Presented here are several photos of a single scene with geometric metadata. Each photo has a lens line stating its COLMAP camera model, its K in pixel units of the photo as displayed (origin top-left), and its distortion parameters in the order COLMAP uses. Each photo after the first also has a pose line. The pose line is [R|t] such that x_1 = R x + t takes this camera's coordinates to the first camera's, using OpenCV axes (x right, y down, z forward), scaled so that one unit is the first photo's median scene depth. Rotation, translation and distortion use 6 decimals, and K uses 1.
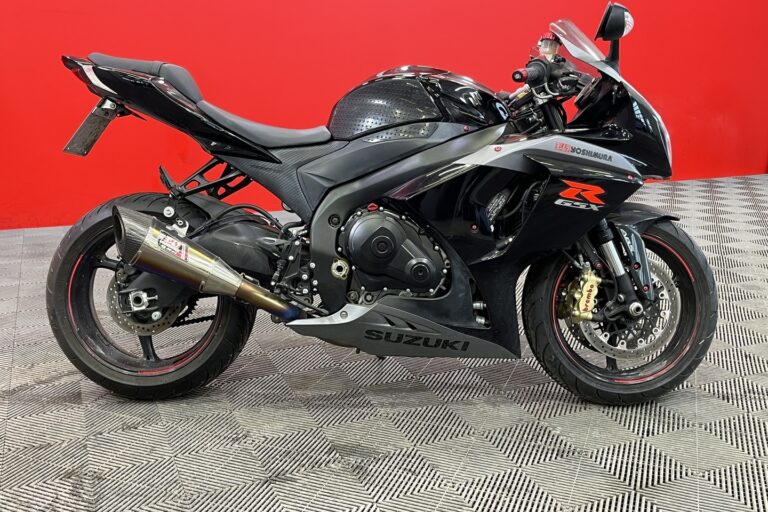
lens RADIAL K [[749.1, 0, 384.0], [0, 749.1, 256.0], [0, 0, 1]] dist [0.023923, 0.011705]
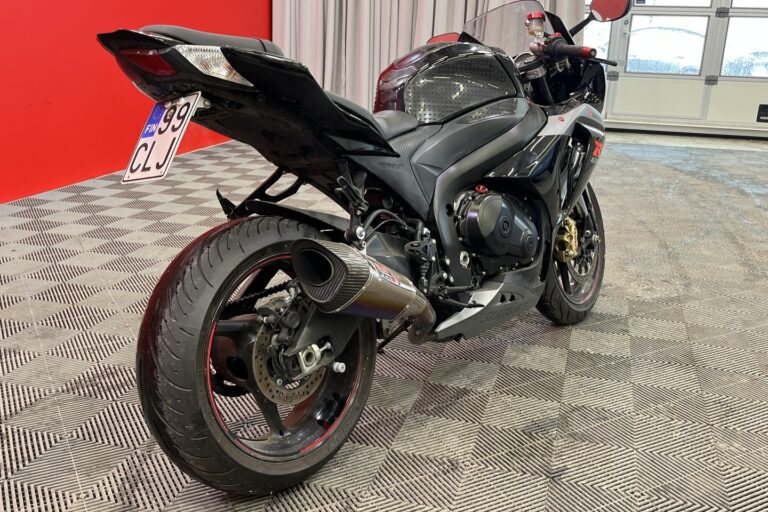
lens RADIAL K [[749.1, 0, 384.0], [0, 749.1, 256.0], [0, 0, 1]] dist [0.023923, 0.011705]
pose [[0.634663, -0.209805, 0.743764, -0.823022], [0.172760, 0.976603, 0.128067, -0.124649], [-0.753231, 0.047213, 0.656059, 0.446044]]
